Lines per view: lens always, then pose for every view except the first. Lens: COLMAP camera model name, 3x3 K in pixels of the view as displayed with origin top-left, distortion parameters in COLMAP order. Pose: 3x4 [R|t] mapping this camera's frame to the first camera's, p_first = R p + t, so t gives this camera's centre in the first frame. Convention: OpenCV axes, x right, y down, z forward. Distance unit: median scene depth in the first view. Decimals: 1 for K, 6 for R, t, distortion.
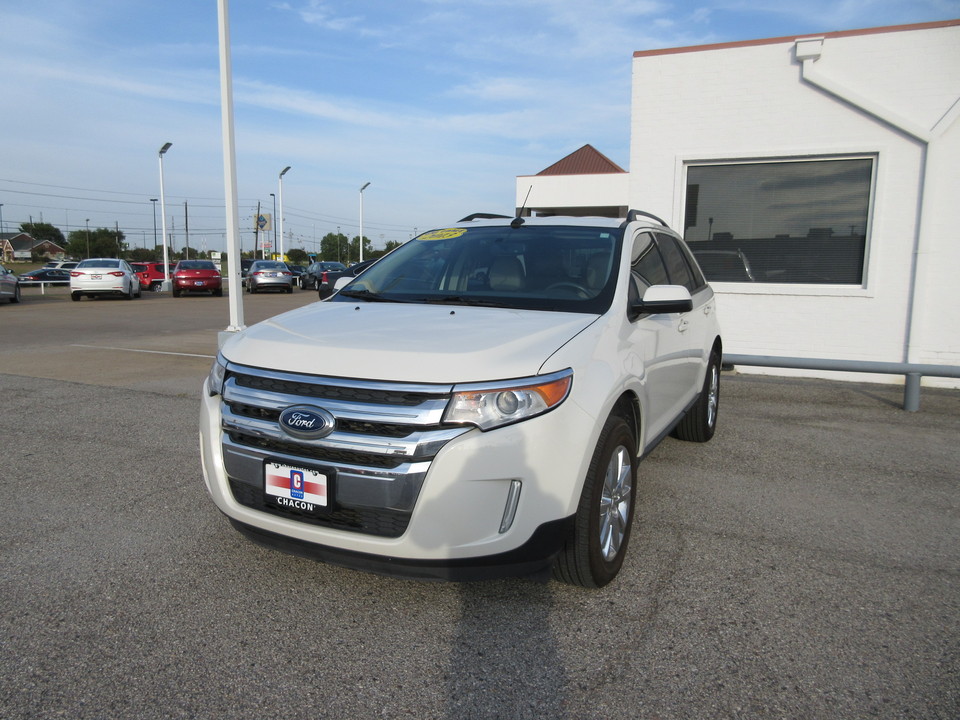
lens RADIAL K [[696.9, 0, 479.7], [0, 696.9, 377.0], [0, 0, 1]] dist [-0.018717, 0.003210]
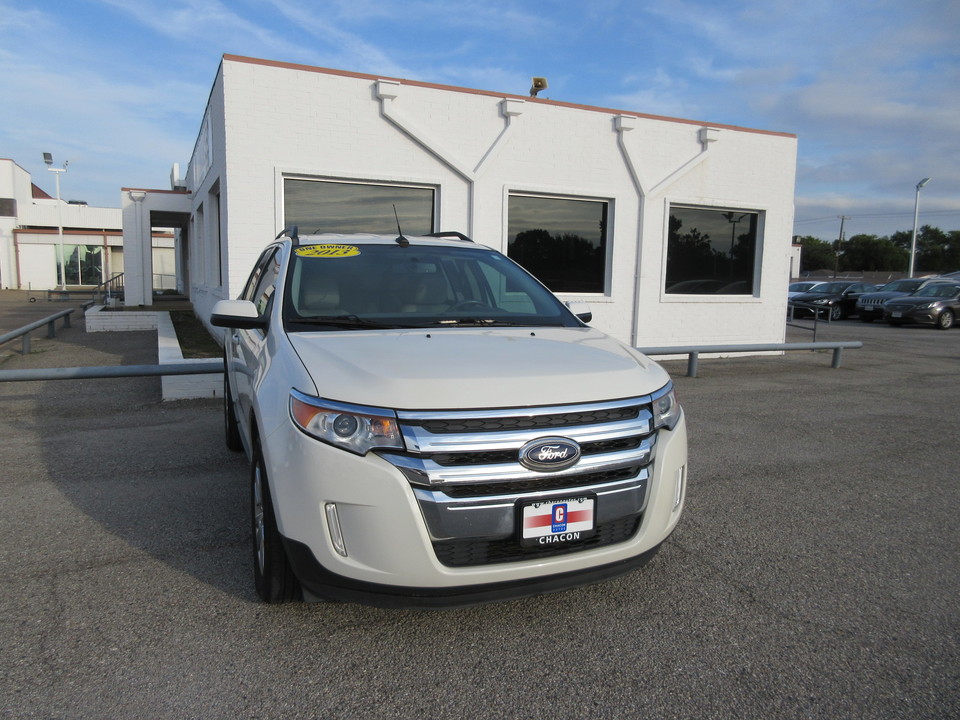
lens RADIAL K [[696.9, 0, 479.7], [0, 696.9, 377.0], [0, 0, 1]] dist [-0.018717, 0.003210]
pose [[0.656807, -0.108497, 0.746213, -1.015718], [0.111188, 0.992712, 0.046471, -0.098114], [-0.745816, 0.052447, 0.664084, 0.407715]]
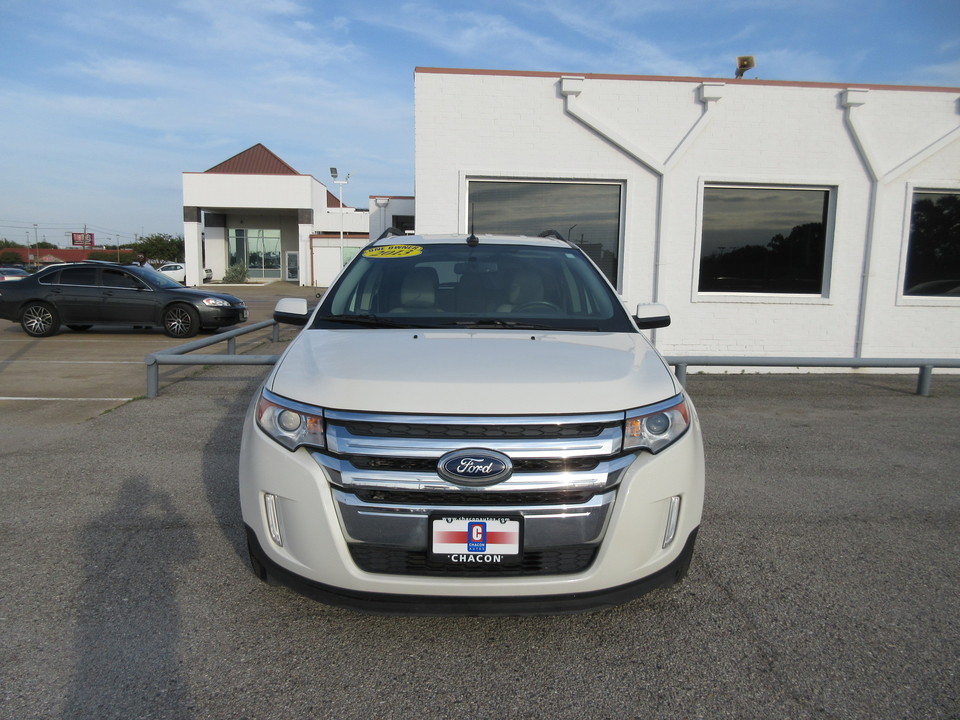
lens RADIAL K [[696.9, 0, 479.7], [0, 696.9, 377.0], [0, 0, 1]] dist [-0.018717, 0.003210]
pose [[0.886345, -0.069562, 0.457770, -0.641579], [0.070840, 0.997384, 0.014399, -0.065071], [-0.457574, 0.019666, 0.888954, 0.178261]]
